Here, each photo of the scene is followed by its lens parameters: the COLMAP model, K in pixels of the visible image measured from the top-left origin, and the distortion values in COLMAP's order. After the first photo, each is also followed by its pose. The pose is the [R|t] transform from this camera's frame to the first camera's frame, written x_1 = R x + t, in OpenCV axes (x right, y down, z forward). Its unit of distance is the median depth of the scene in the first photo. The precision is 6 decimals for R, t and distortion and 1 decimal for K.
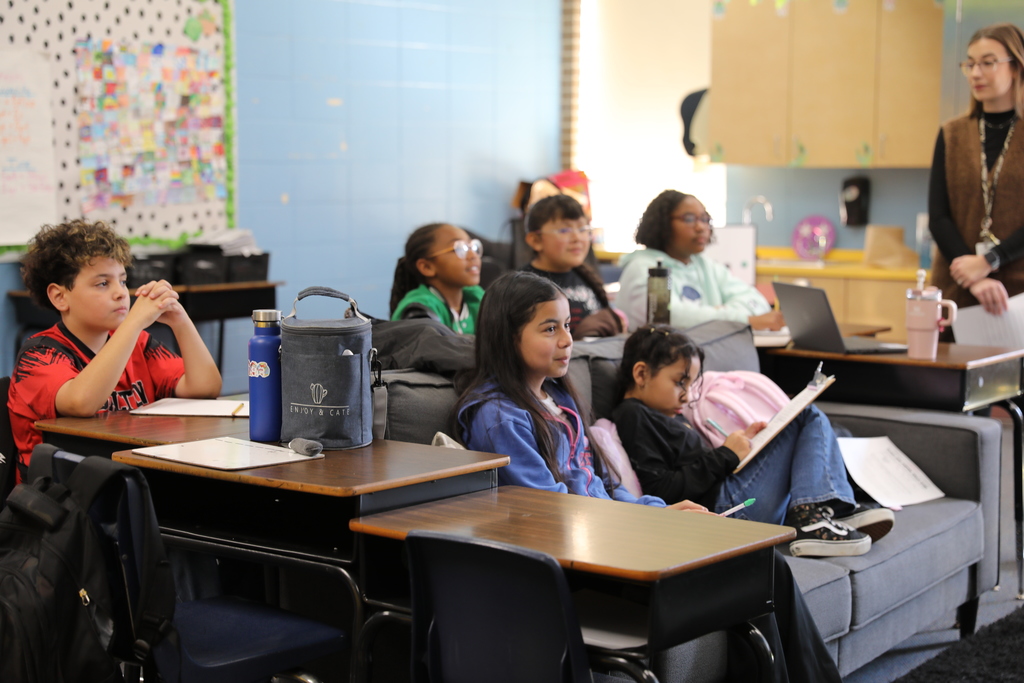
lens RADIAL K [[1898.9, 0, 523.0], [0, 1898.9, 332.7], [0, 0, 1]] dist [0.313130, 0.000000]
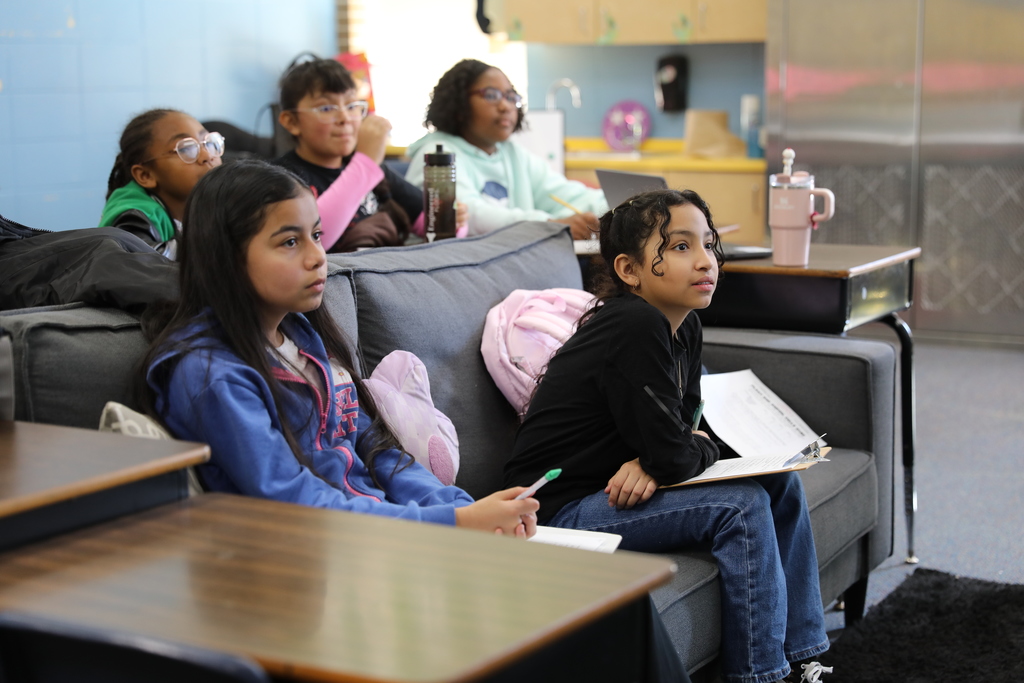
lens RADIAL K [[1898.9, 0, 512.8], [0, 1898.9, 340.1], [0, 0, 1]] dist [0.313130, 0.000000]
pose [[0.994732, -0.029572, 0.098150, 0.013776], [0.024272, 0.998205, 0.054758, -0.000806], [-0.099594, -0.052088, 0.993664, 0.165105]]
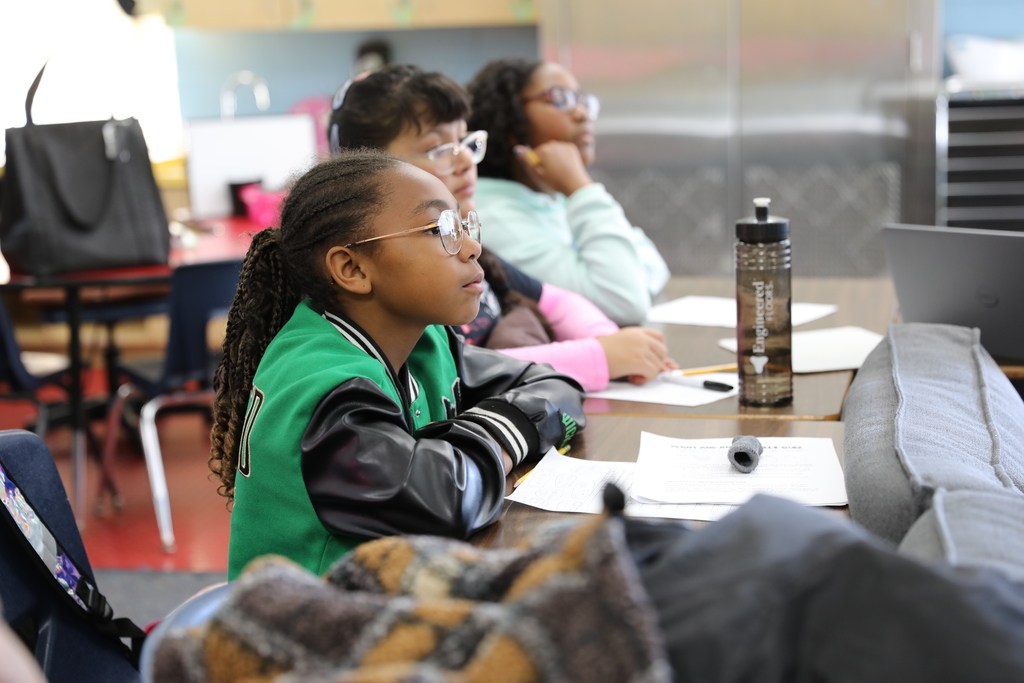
lens RADIAL K [[1898.9, 0, 510.3], [0, 1898.9, 342.1], [0, 0, 1]] dist [0.313130, 0.000000]
pose [[0.910077, -0.110662, 0.399392, -0.098188], [0.086416, 0.993179, 0.078275, -0.028157], [-0.405330, -0.036723, 0.913433, 0.426906]]
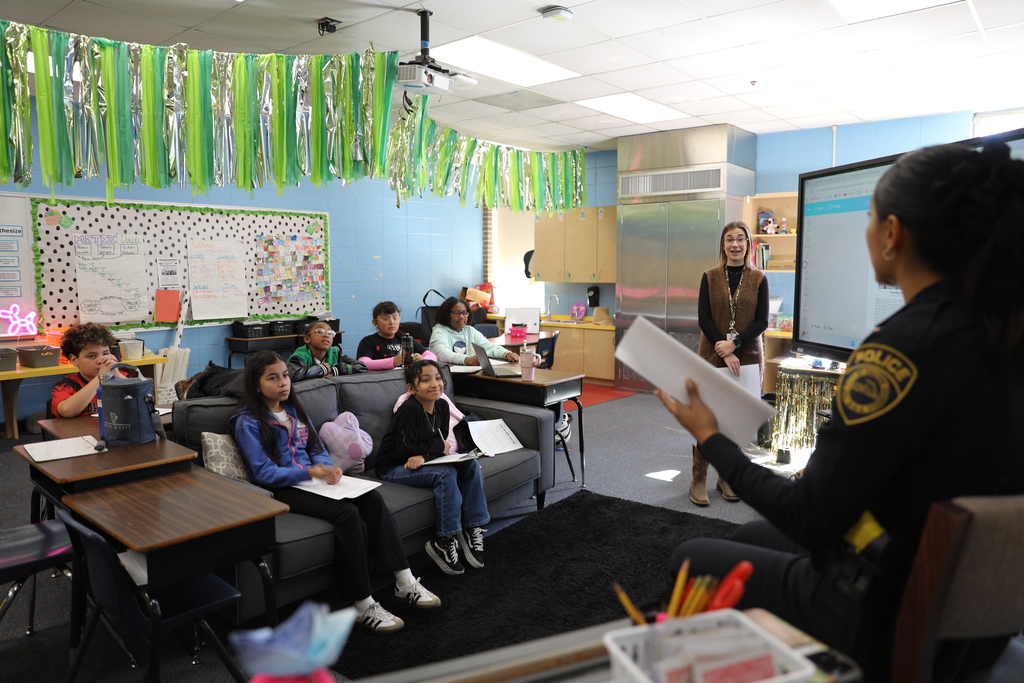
lens RADIAL K [[702.5, 0, 505.6], [0, 702.5, 334.5], [0, 0, 1]] dist [-0.042892, -0.000563]
pose [[0.997880, 0.000670, -0.065084, 0.155880], [-0.000833, 0.999997, -0.002479, -0.023896], [0.065082, 0.002528, 0.997877, 0.141455]]
